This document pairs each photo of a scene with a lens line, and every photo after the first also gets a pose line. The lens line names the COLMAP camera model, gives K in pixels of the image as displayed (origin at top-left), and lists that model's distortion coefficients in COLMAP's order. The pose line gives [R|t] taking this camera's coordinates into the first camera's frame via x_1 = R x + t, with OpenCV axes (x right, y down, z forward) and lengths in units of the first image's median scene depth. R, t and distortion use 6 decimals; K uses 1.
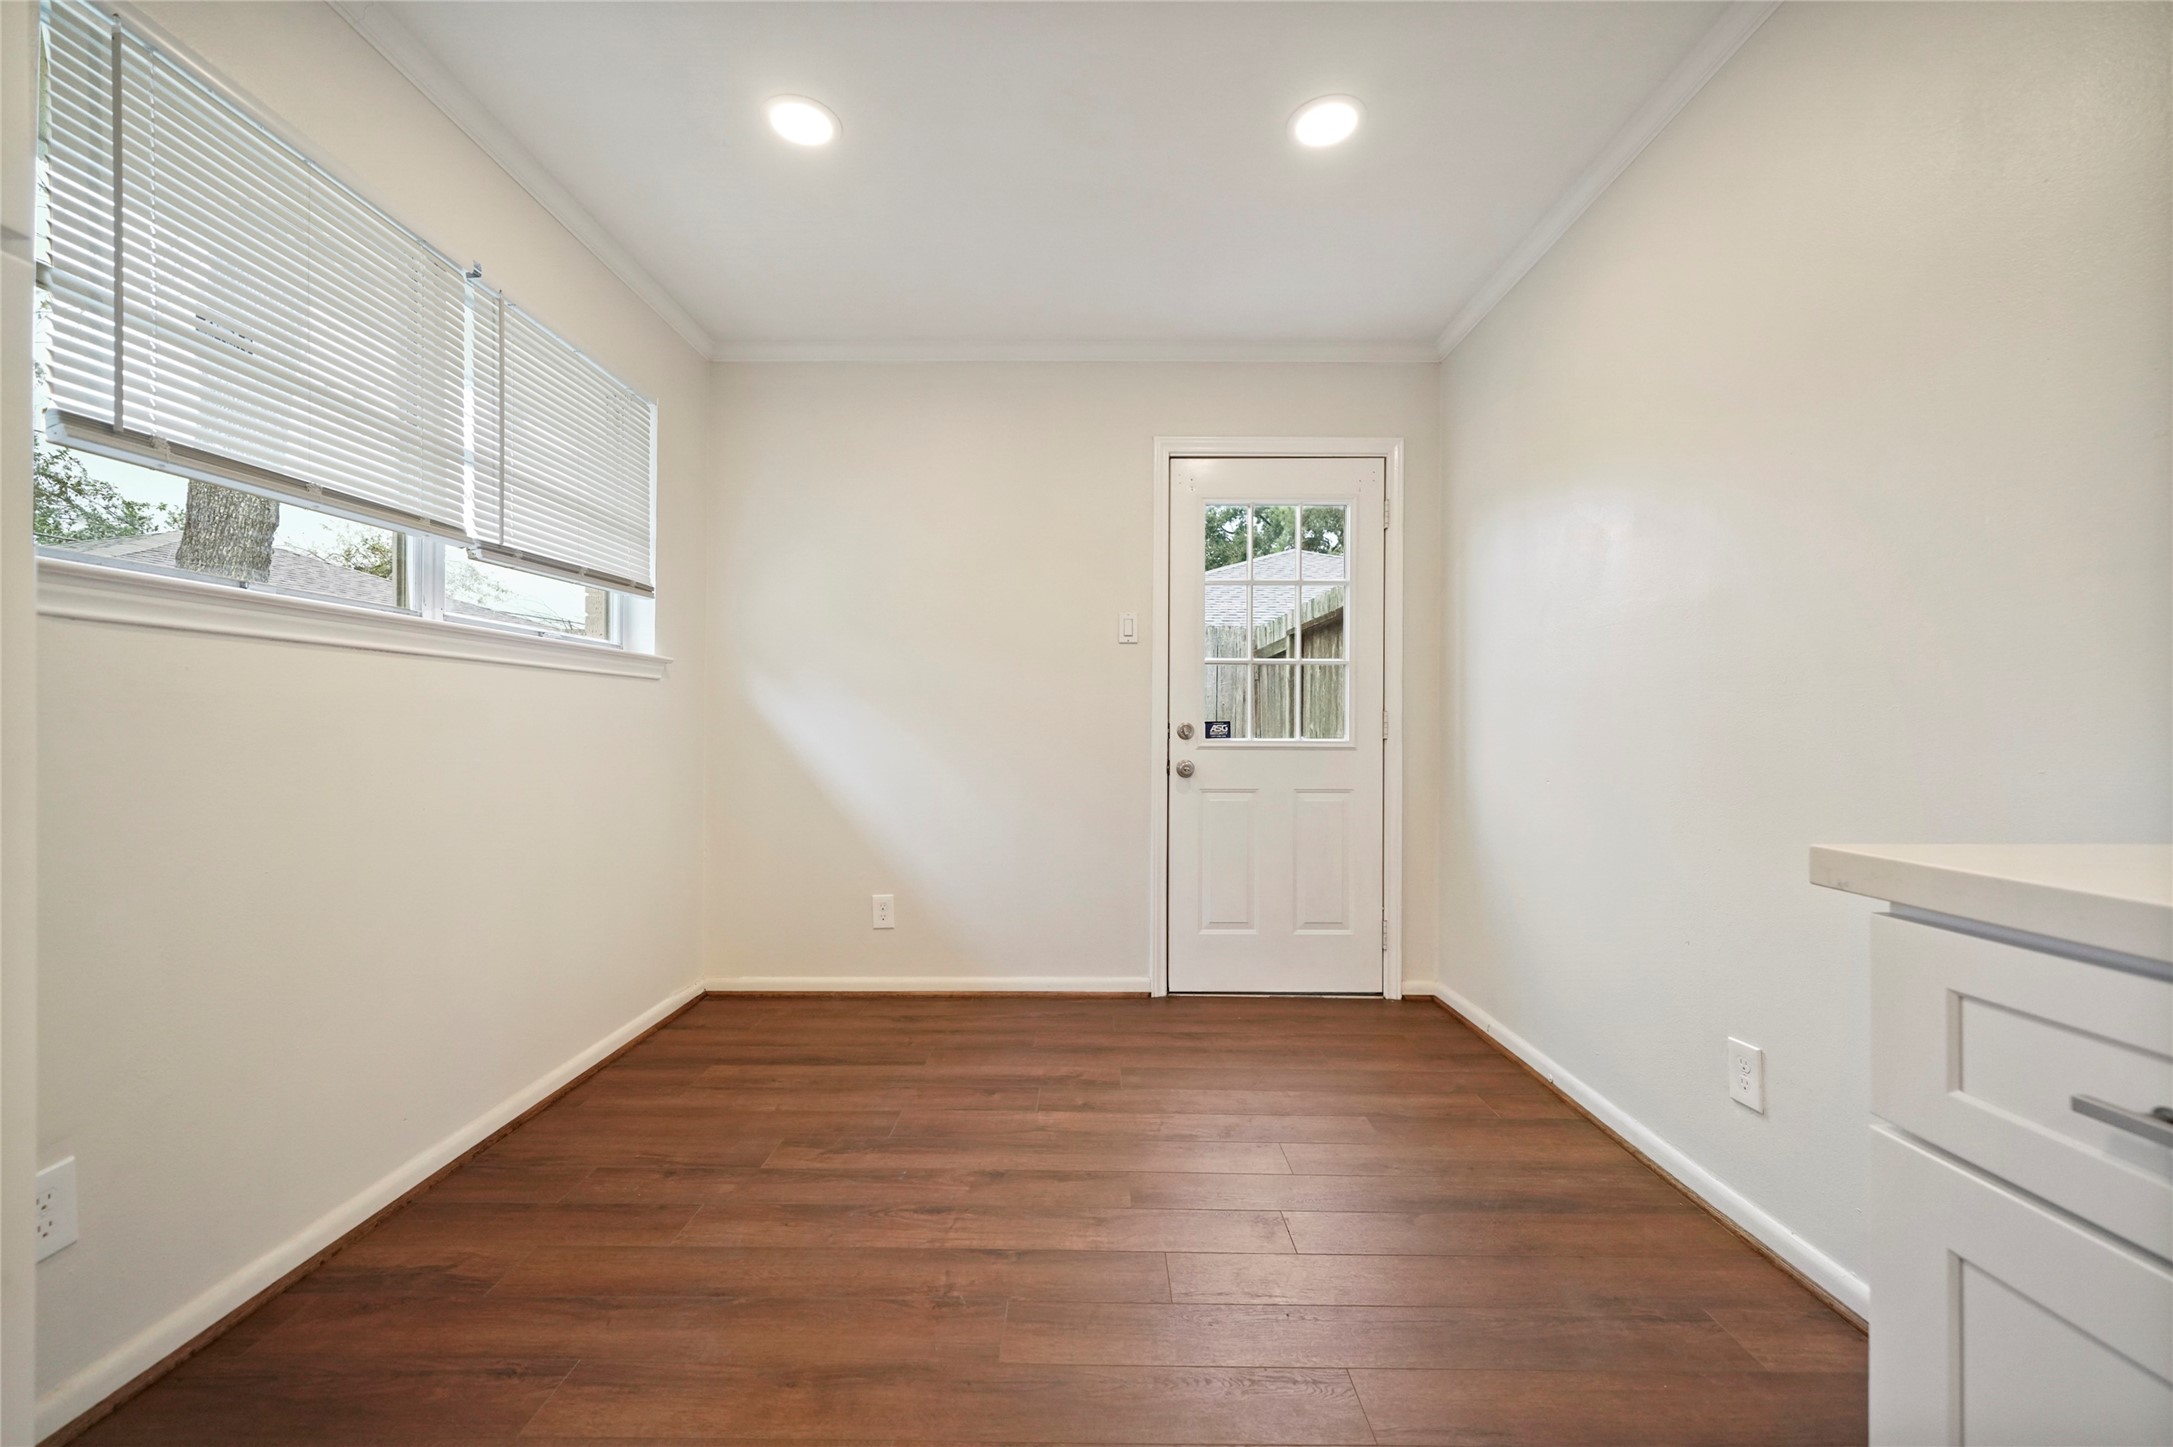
lens RADIAL K [[834.9, 0, 1074.9], [0, 834.9, 727.5], [0, 0, 1]] dist [-0.007143, 0.000332]
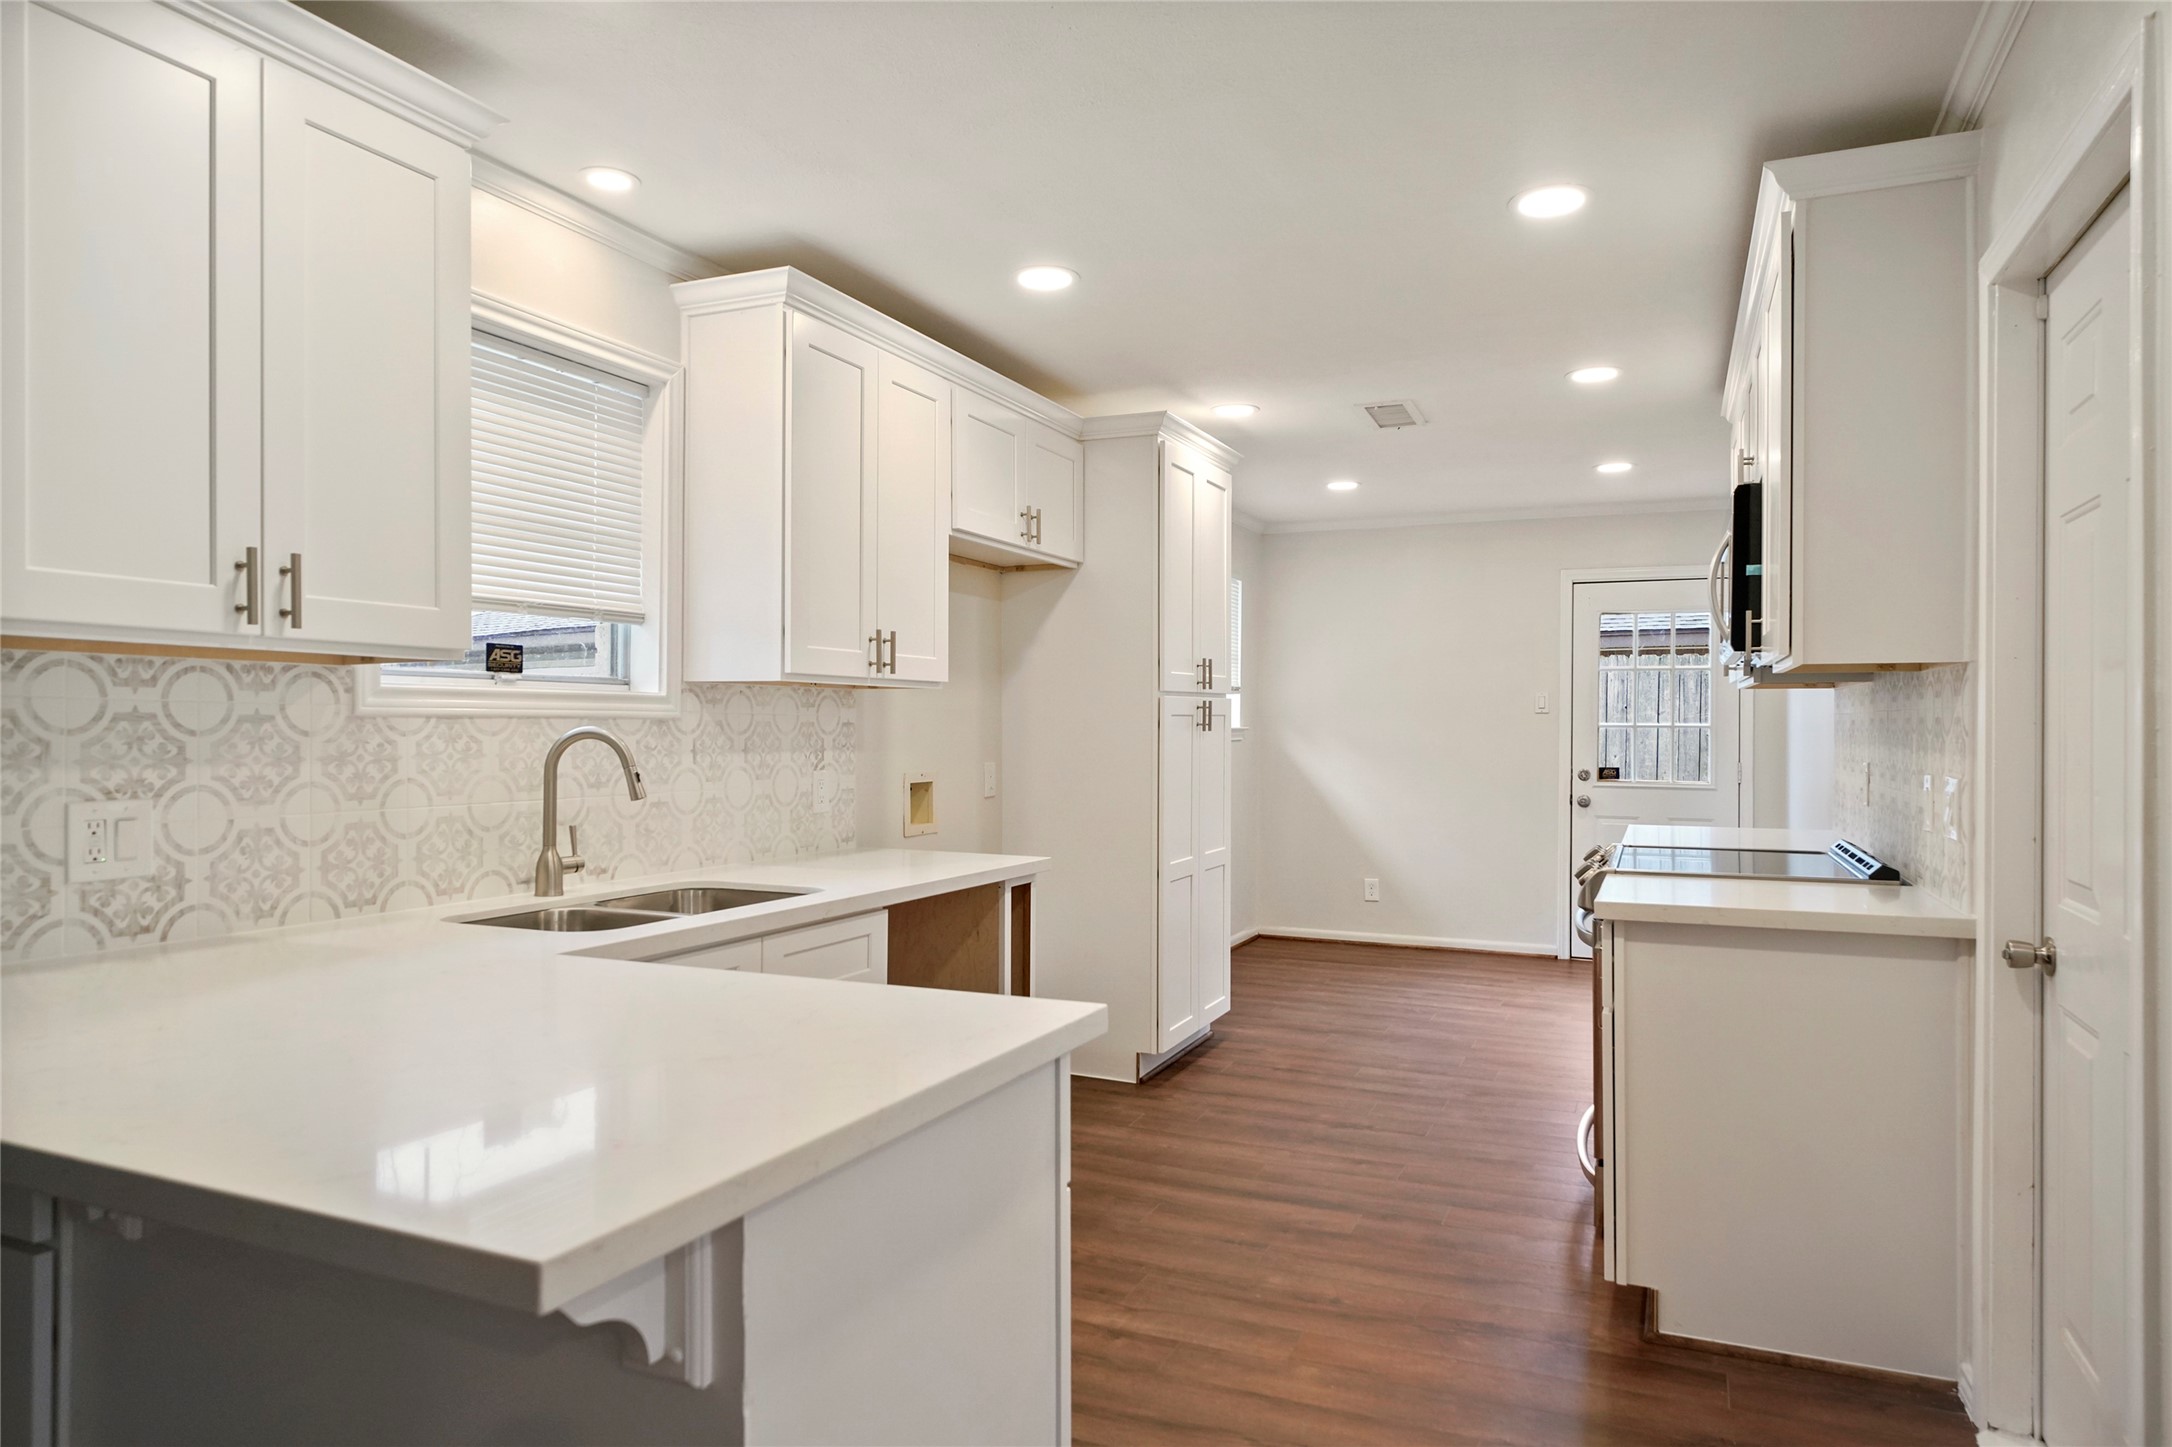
lens RADIAL K [[1312.2, 0, 1106.7], [0, 1312.2, 728.3], [0, 0, 1]] dist [0.005264, -0.002310]
pose [[0.924241, 0.001643, -0.381806, 0.240291], [-0.000531, 0.999995, 0.003017, -0.083223], [0.381809, -0.002586, 0.924238, -1.413511]]
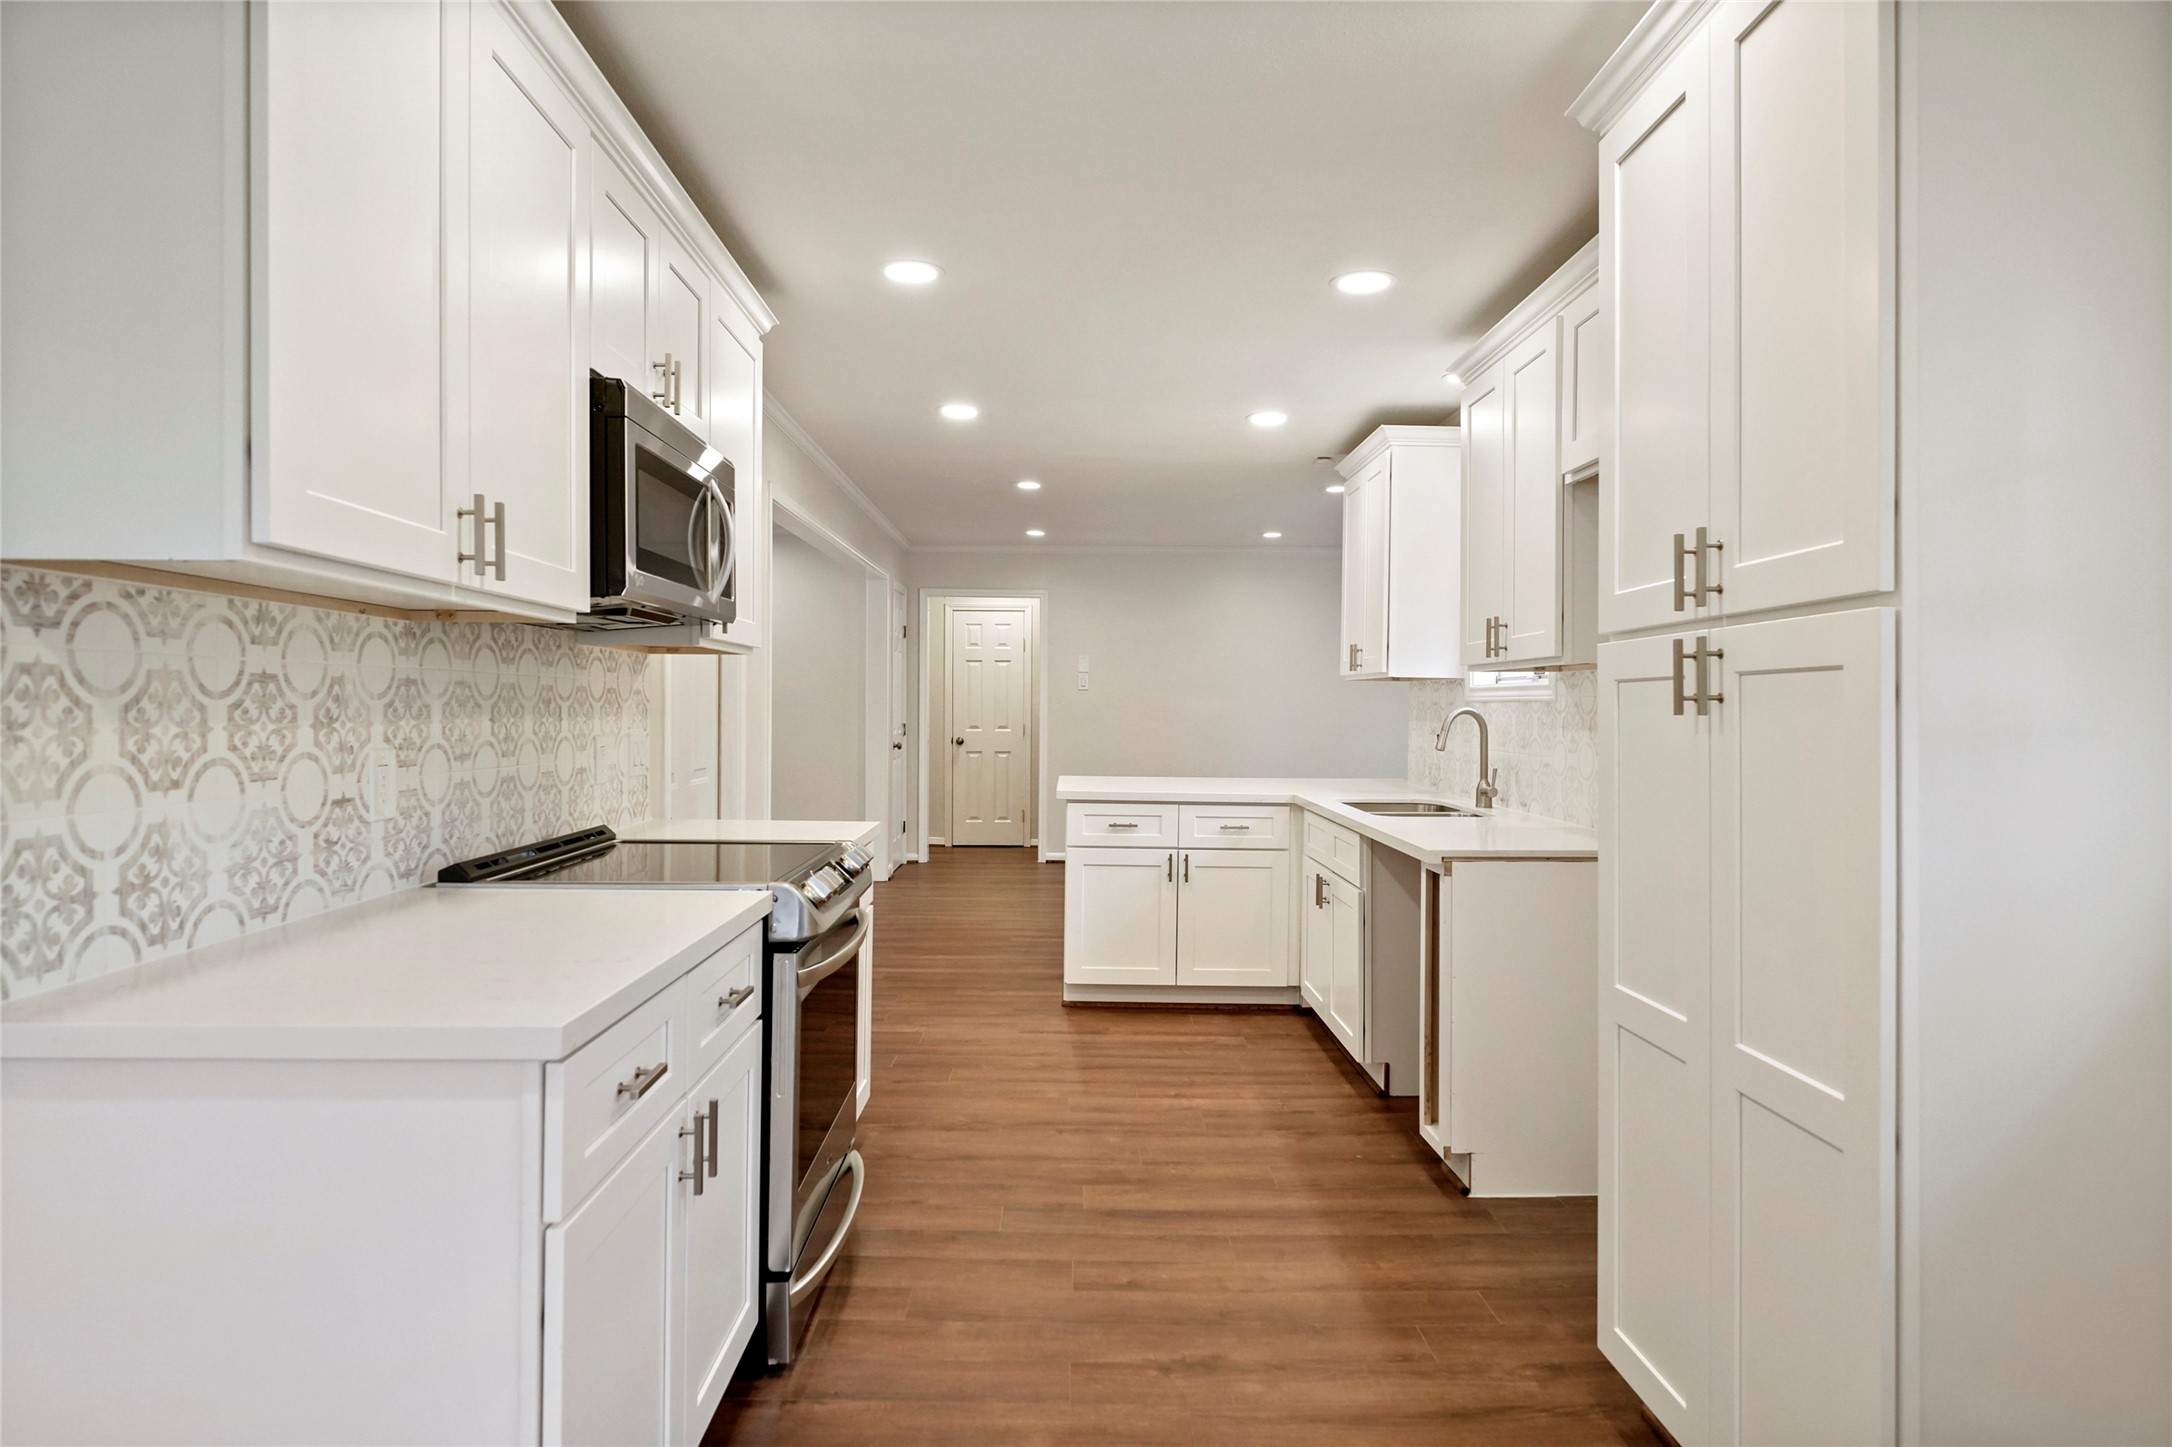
lens RADIAL K [[1215.4, 0, 1087.9], [0, 1215.4, 708.2], [0, 0, 1]] dist [0.002140, 0.000902]
pose [[-0.999228, -0.010541, -0.037841, 0.056240], [-0.010593, 0.999943, 0.001172, -0.076061], [0.037827, 0.001572, -0.999283, 0.666843]]
